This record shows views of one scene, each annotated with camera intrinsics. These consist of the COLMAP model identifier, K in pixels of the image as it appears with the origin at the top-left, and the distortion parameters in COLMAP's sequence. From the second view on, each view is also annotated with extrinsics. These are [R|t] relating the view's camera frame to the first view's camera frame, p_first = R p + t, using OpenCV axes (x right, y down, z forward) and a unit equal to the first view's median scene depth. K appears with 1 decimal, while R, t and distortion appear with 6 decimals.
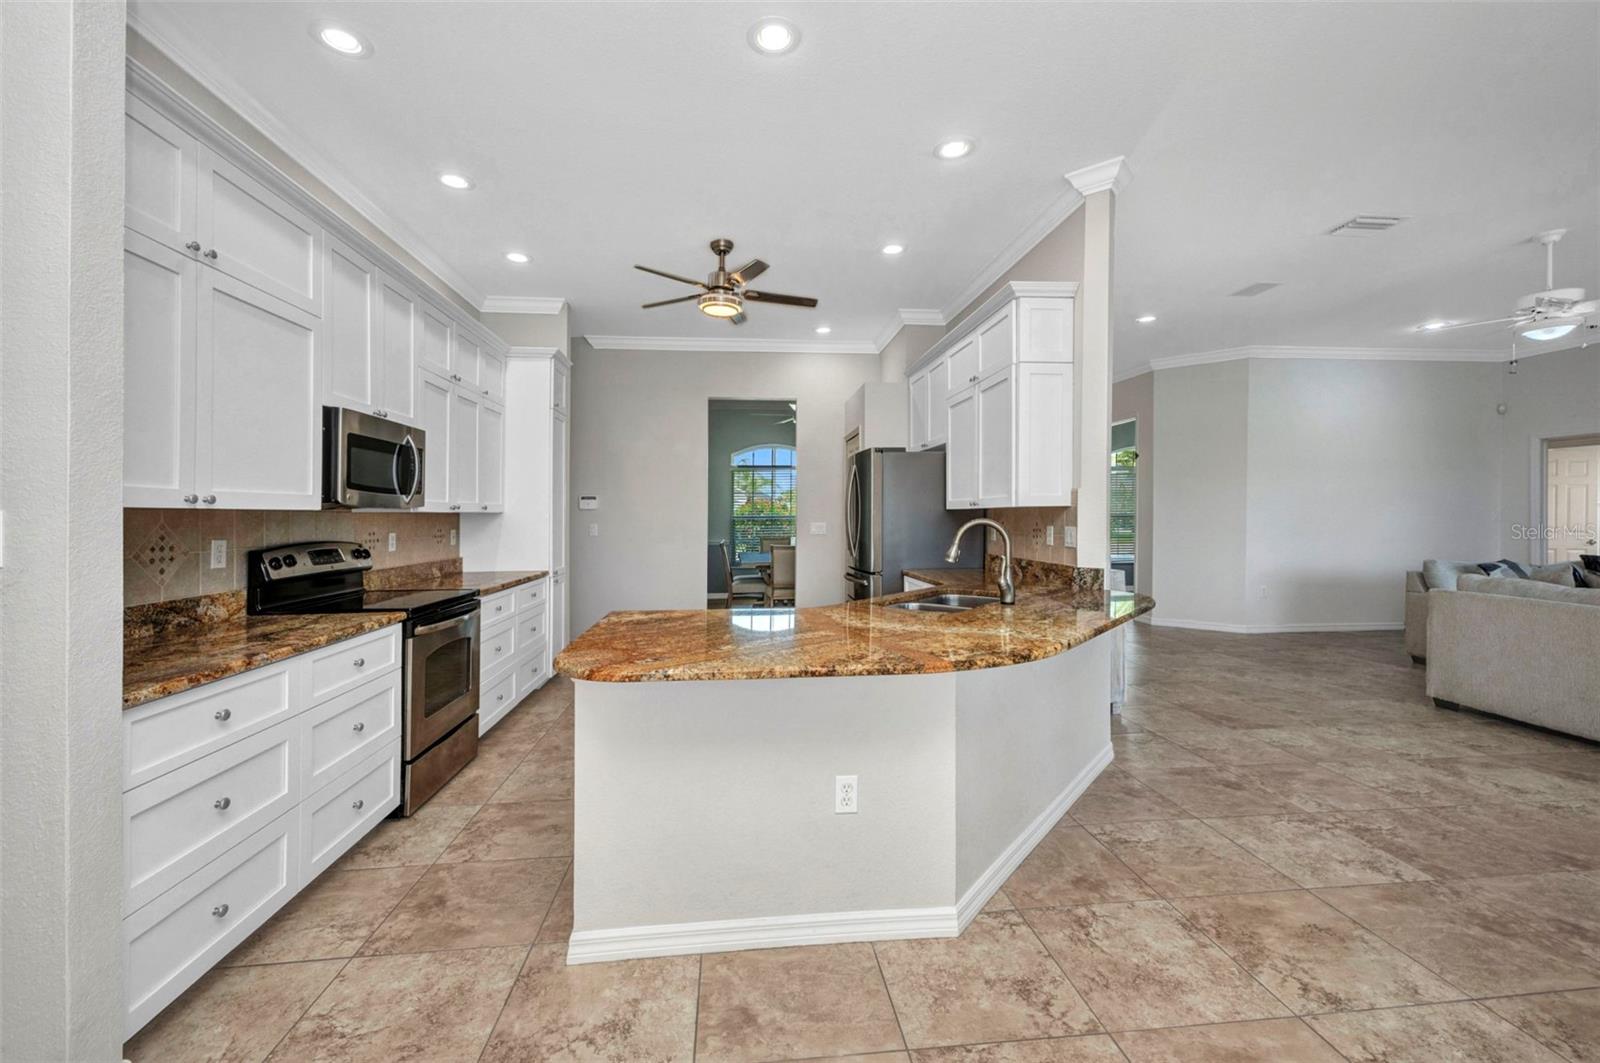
lens RADIAL K [[640.3, 0, 796.1], [0, 640.3, 513.9], [0, 0, 1]] dist [0.018832, -0.007384]
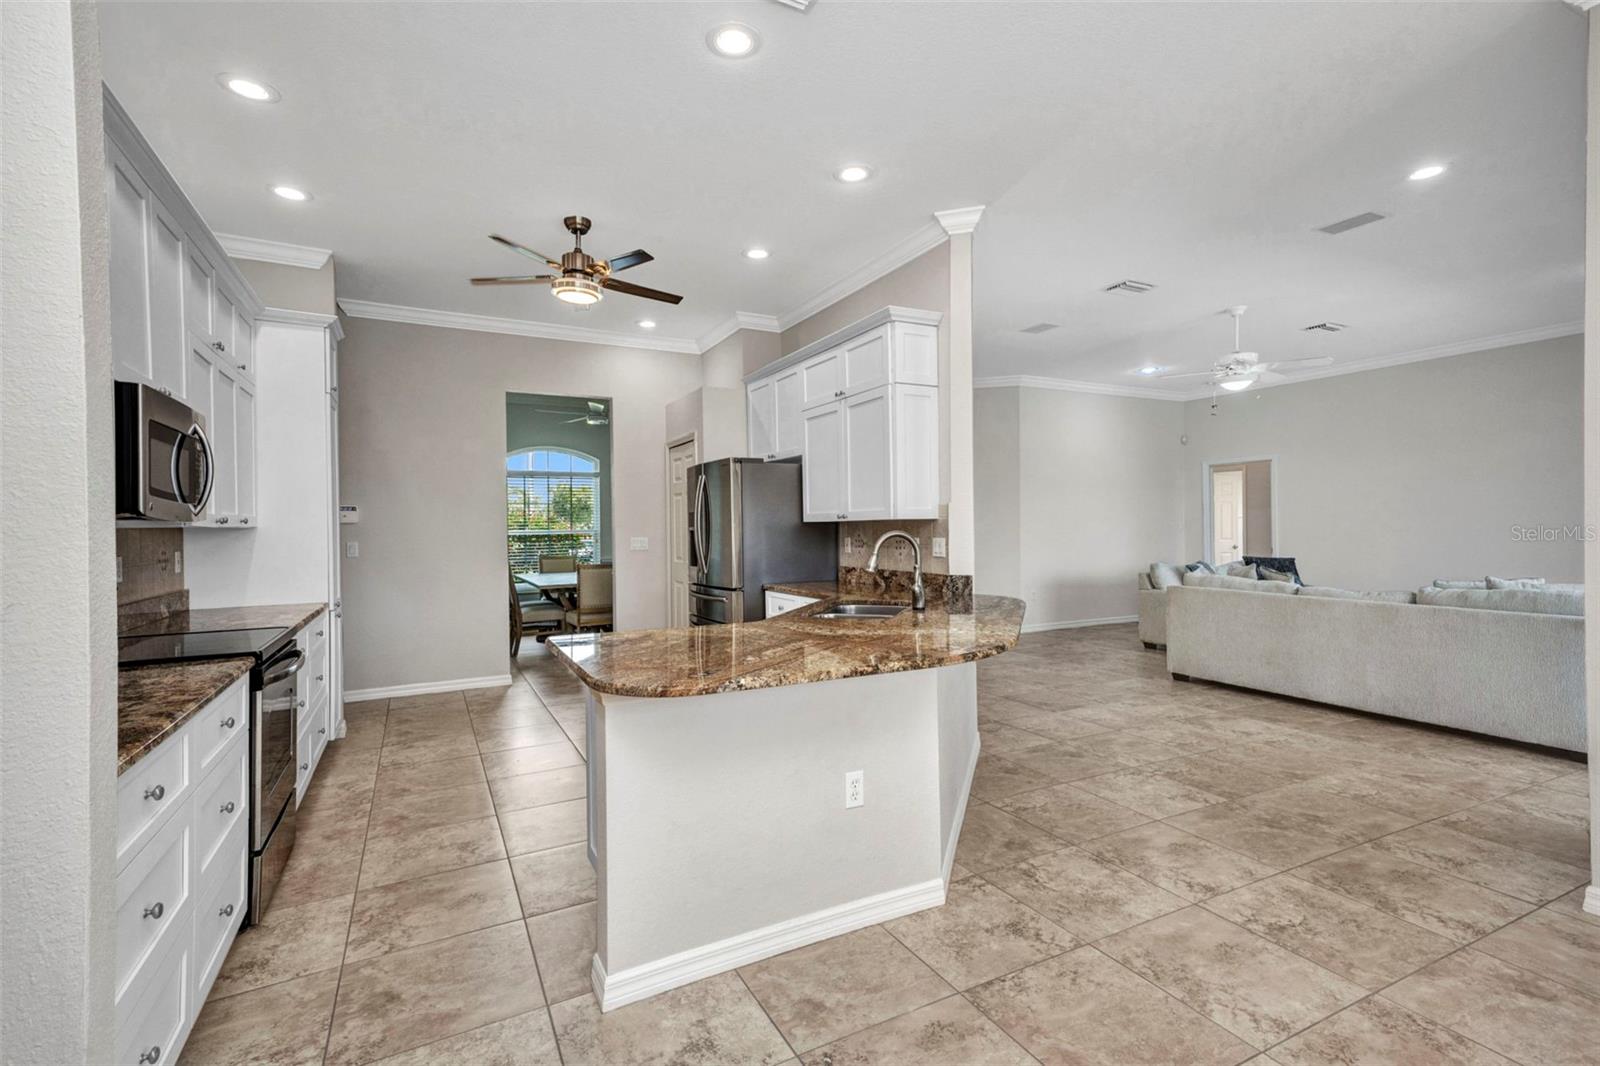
lens RADIAL K [[723.7, 0, 801.9], [0, 723.7, 523.4], [0, 0, 1]] dist [0.034675, 0.000657]
pose [[0.927928, -0.003106, 0.372747, -0.327125], [0.005477, 0.999971, -0.005304, 0.000955], [-0.372720, 0.006964, 0.927918, -0.064464]]
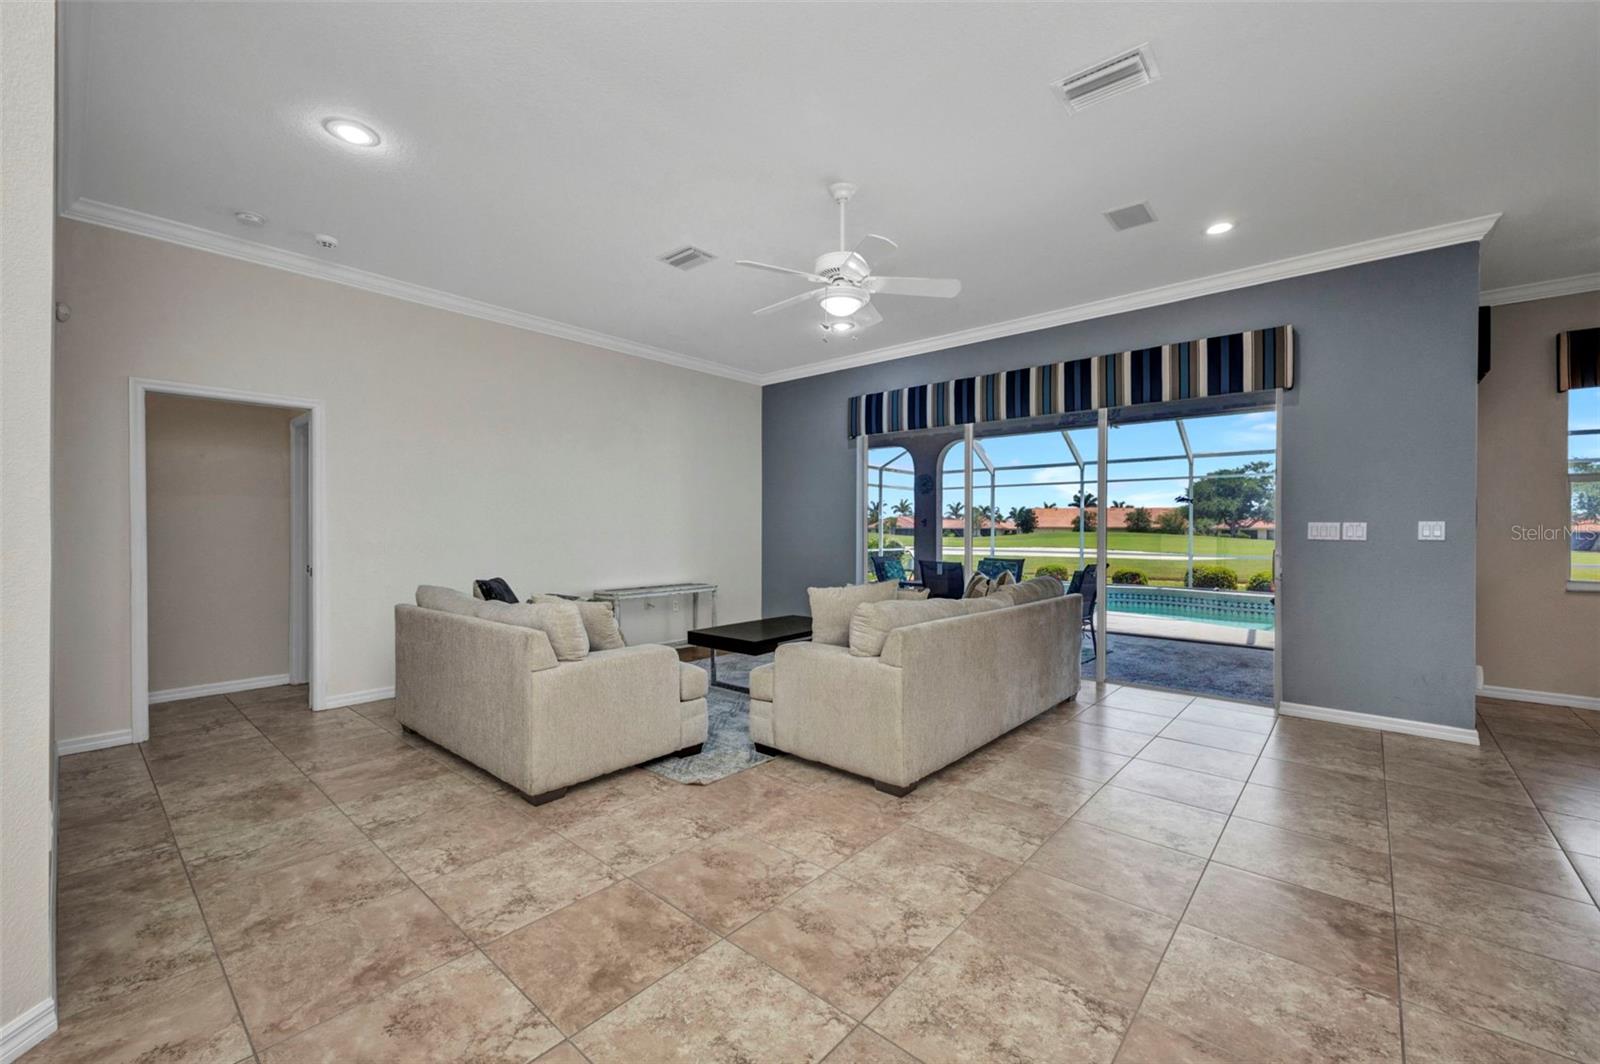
lens RADIAL K [[638.9, 0, 800.0], [0, 638.9, 532.0], [0, 0, 1]] dist [0.012112, 0.000101]
pose [[-0.668207, 0.001902, 0.743973, 0.848135], [-0.001778, 0.999990, -0.004153, 0.024729], [-0.743973, -0.004098, -0.668197, 2.453897]]
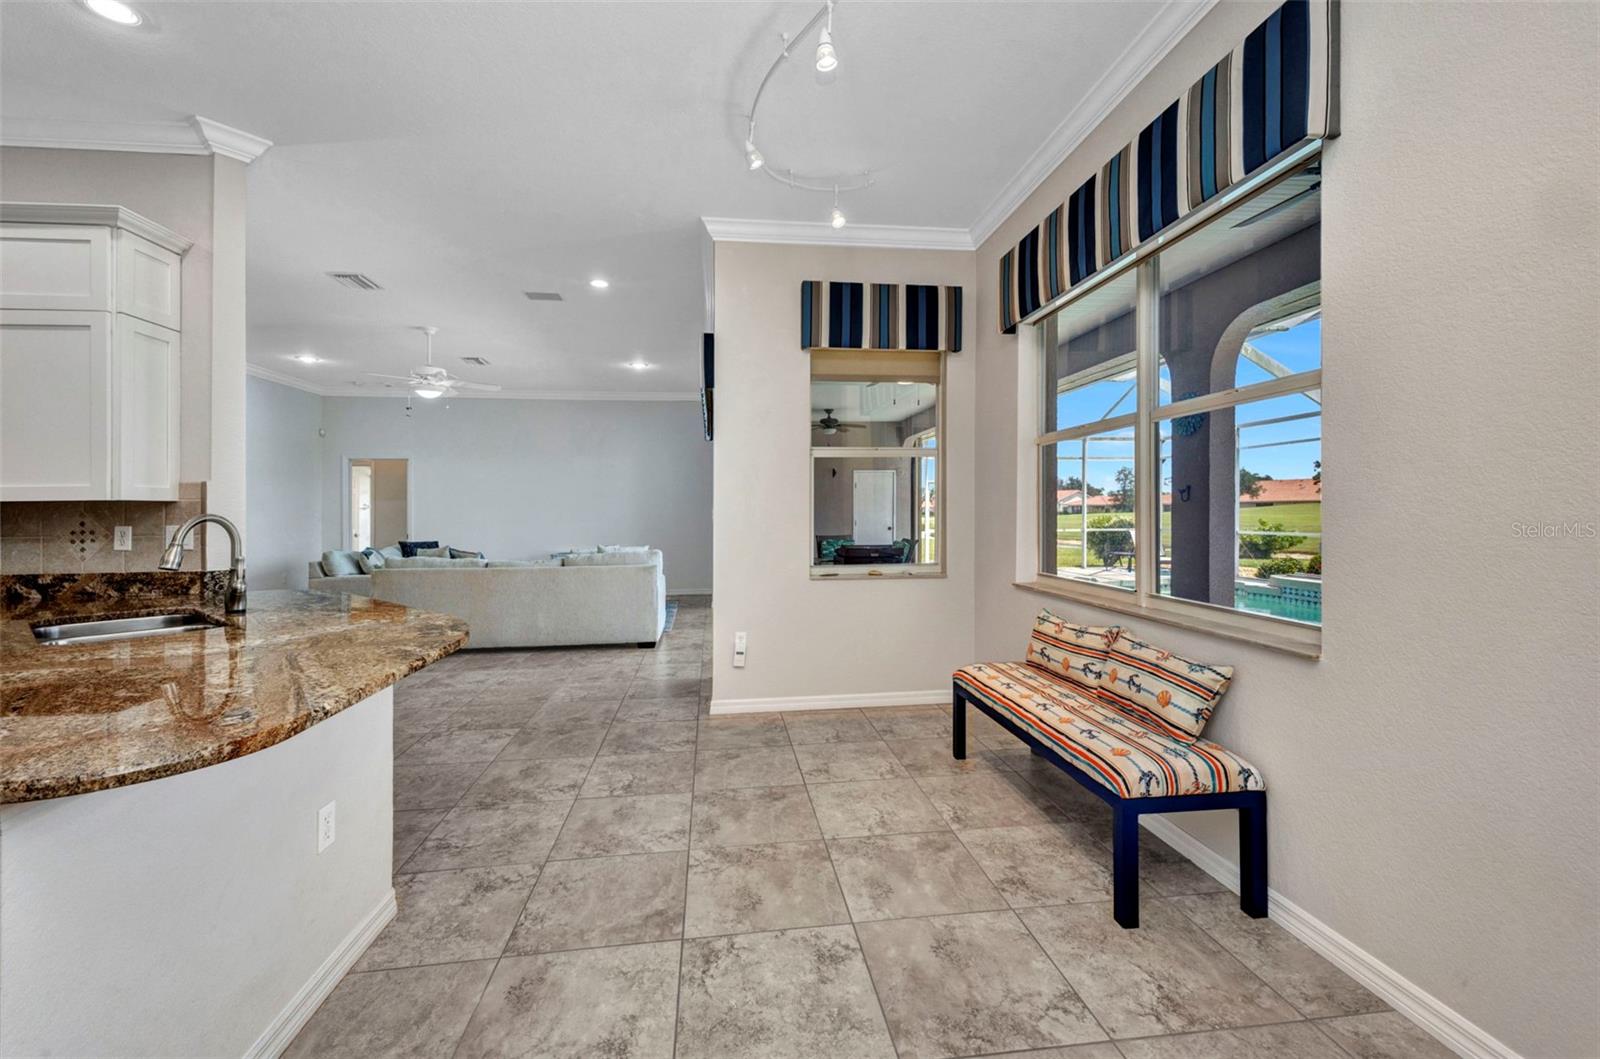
lens RADIAL K [[639.4, 0, 796.8], [0, 639.4, 506.7], [0, 0, 1]] dist [0.003946, -0.000024]
pose [[-0.022611, 0.011425, 0.999679, -0.582152], [0.007433, 0.999909, -0.011259, 0.014796], [-0.999717, 0.007176, -0.022694, 0.275624]]
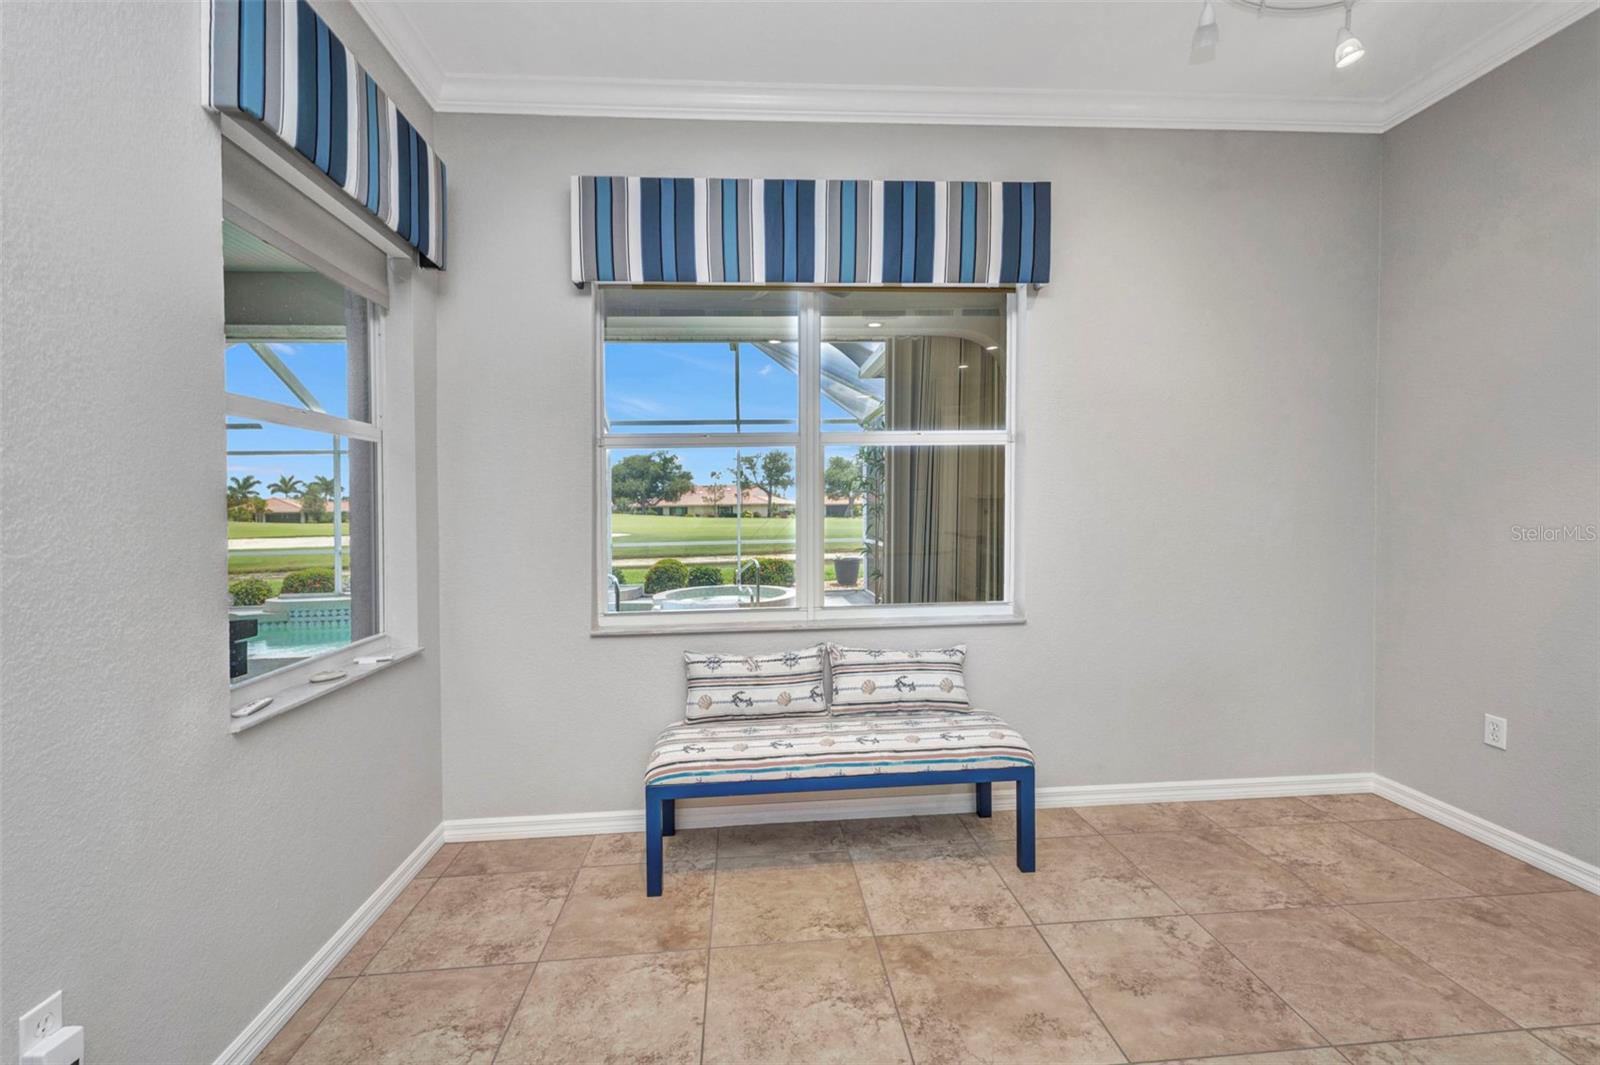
lens RADIAL K [[650.7, 0, 787.5], [0, 650.7, 530.1], [0, 0, 1]] dist [0.013845, -0.000099]
pose [[-0.999022, 0.022892, 0.037817, 0.403673], [0.024121, 0.999185, 0.032357, -0.018139], [-0.037045, 0.033238, -0.998761, 0.769815]]
